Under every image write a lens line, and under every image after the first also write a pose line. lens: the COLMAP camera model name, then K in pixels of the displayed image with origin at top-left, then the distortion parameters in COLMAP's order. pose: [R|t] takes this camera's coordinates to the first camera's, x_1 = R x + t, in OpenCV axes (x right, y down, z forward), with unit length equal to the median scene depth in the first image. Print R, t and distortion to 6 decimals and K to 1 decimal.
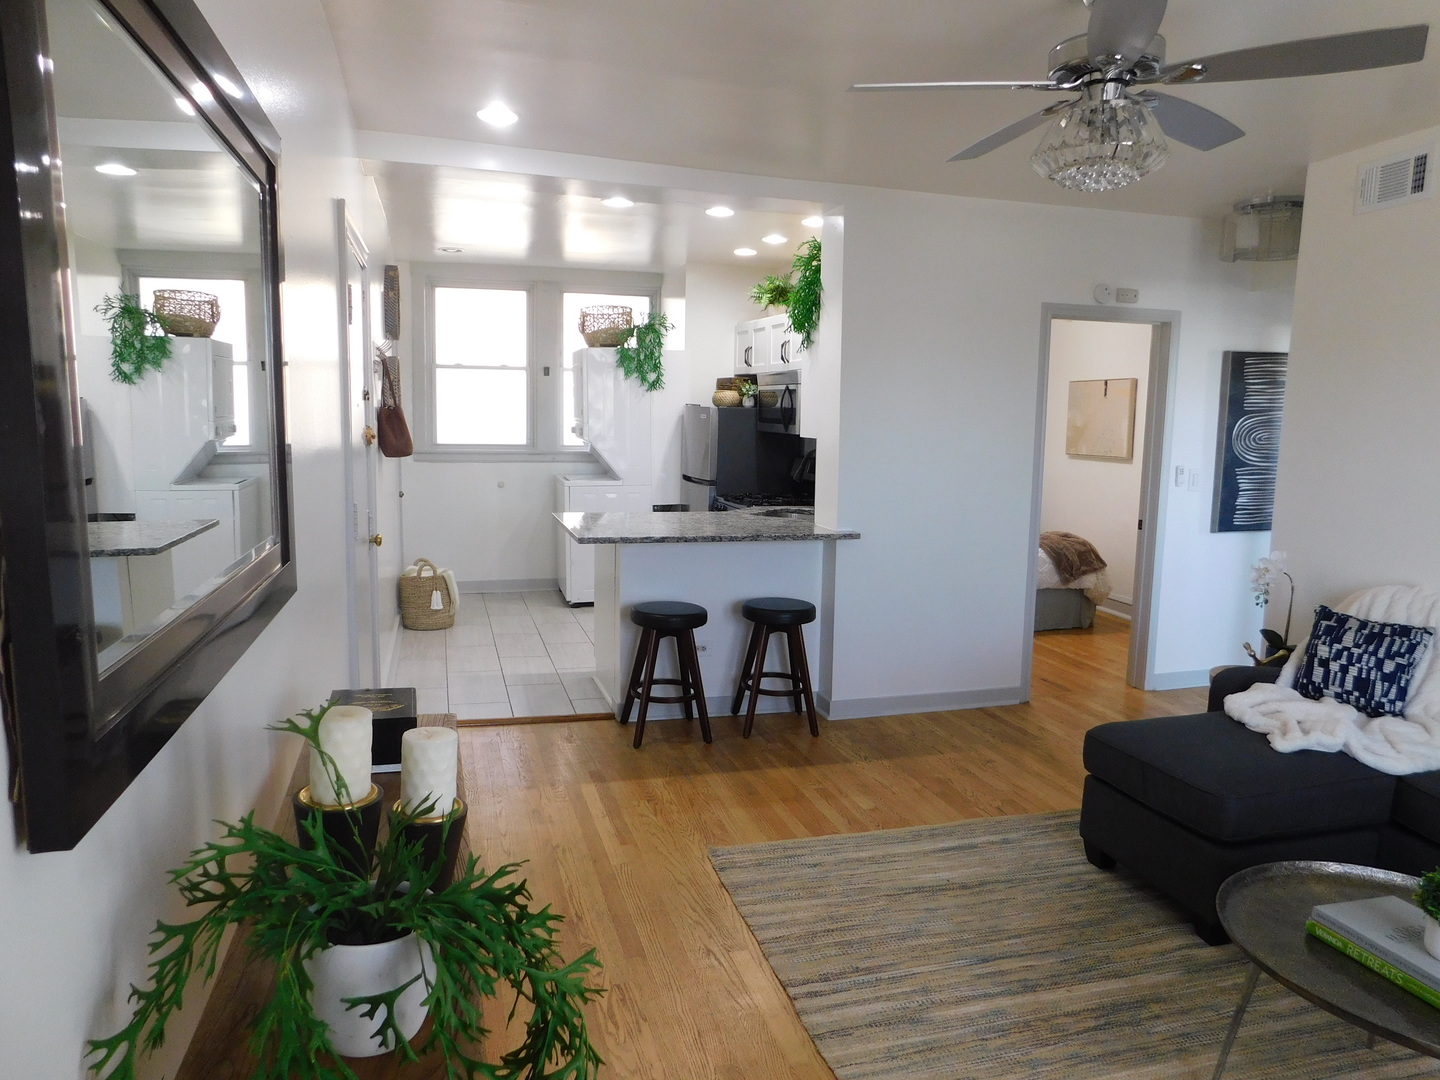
lens RADIAL K [[967.8, 0, 718.8], [0, 967.8, 538.5], [0, 0, 1]] dist [-0.053805, 0.050284]
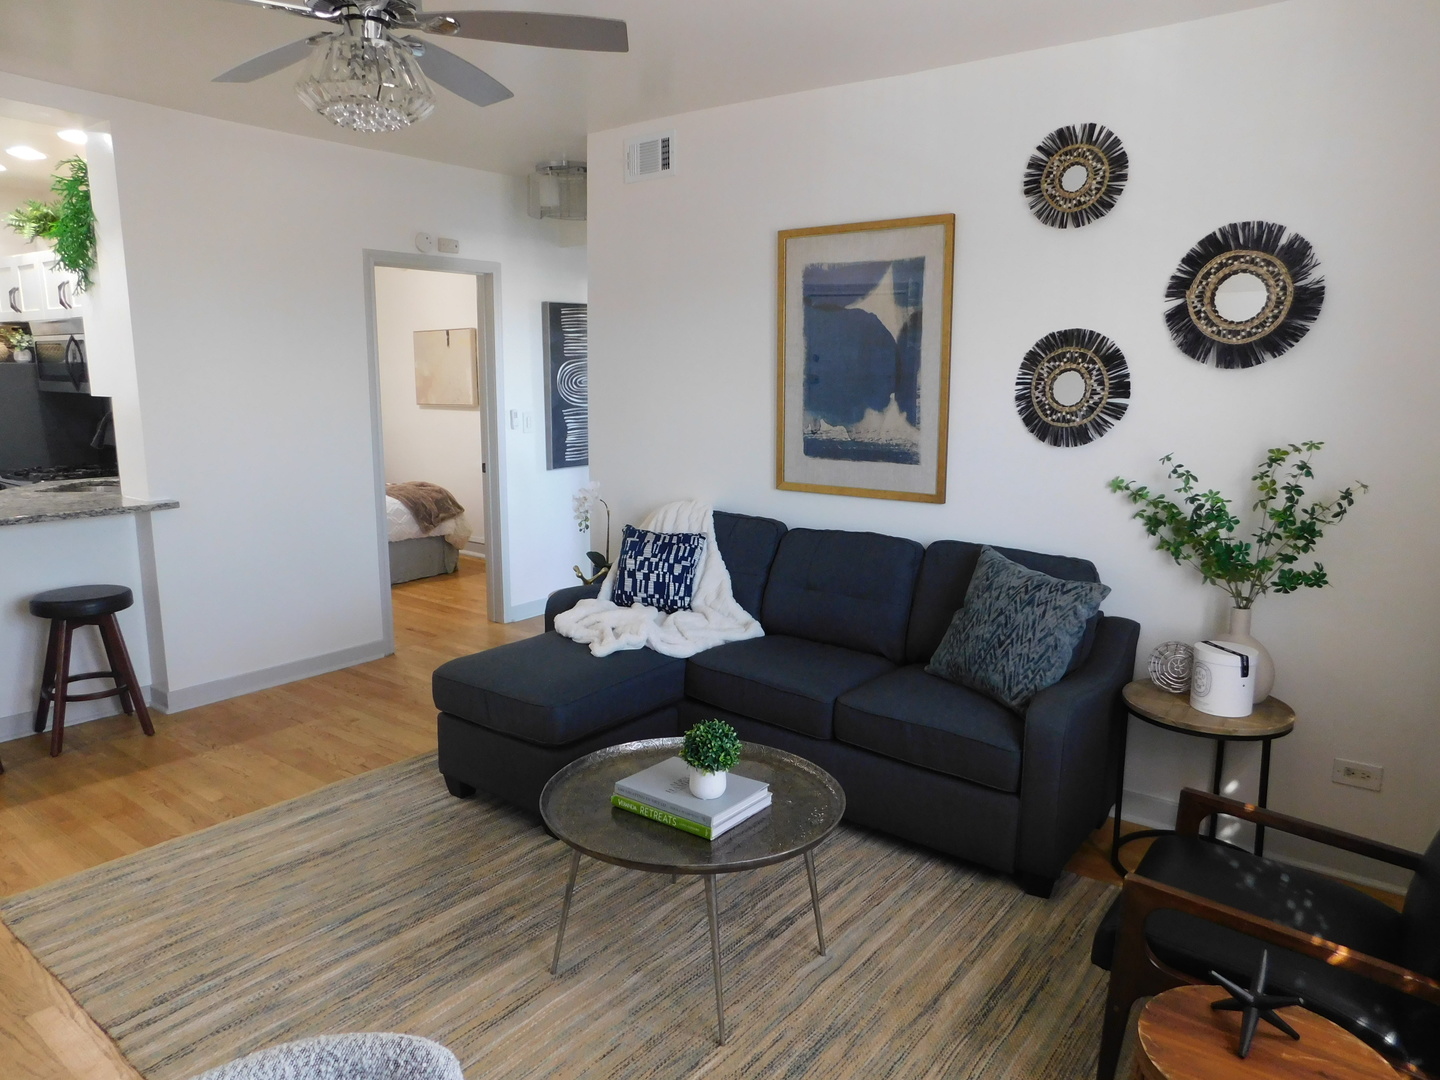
lens RADIAL K [[967.8, 0, 724.5], [0, 967.8, 538.5], [0, 0, 1]] dist [-0.053805, 0.050284]
pose [[0.808180, -0.116333, 0.577332, 0.040648], [0.088847, 0.993161, 0.075750, 0.006726], [-0.582195, -0.009925, 0.812988, -0.011473]]
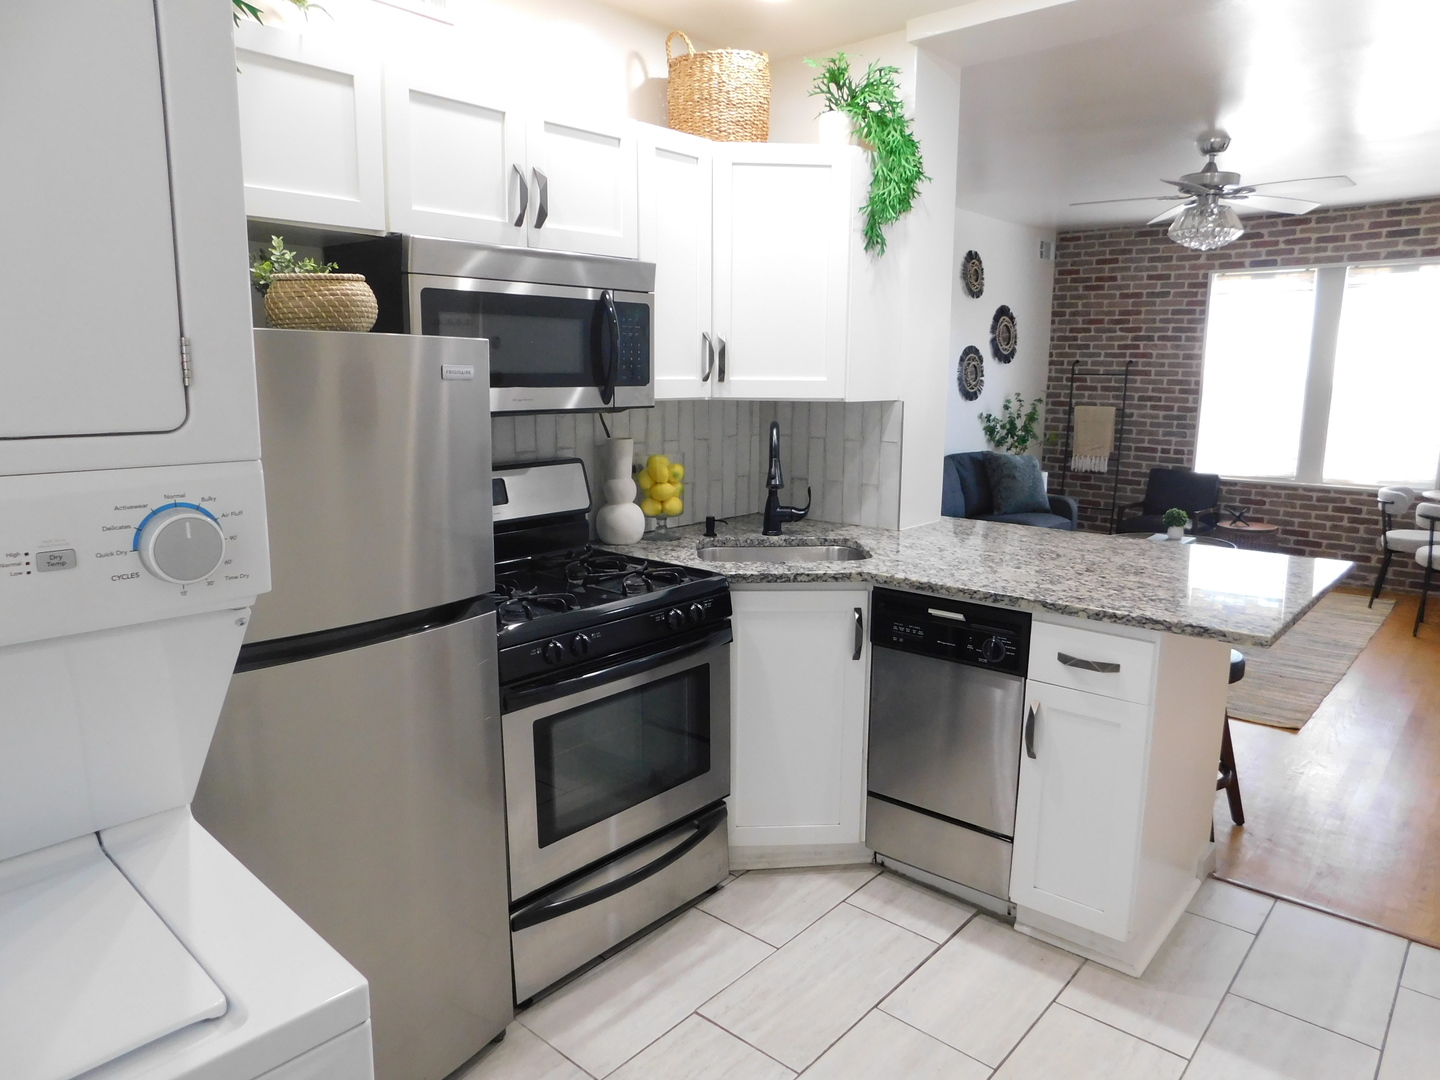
lens RADIAL K [[967.8, 0, 727.3], [0, 967.8, 544.4], [0, 0, 1]] dist [-0.053805, 0.050284]
pose [[-0.549220, -0.166546, 0.818914, -0.465858], [0.102653, 0.959073, 0.263897, -0.235360], [-0.829349, 0.229002, -0.509645, 1.774037]]
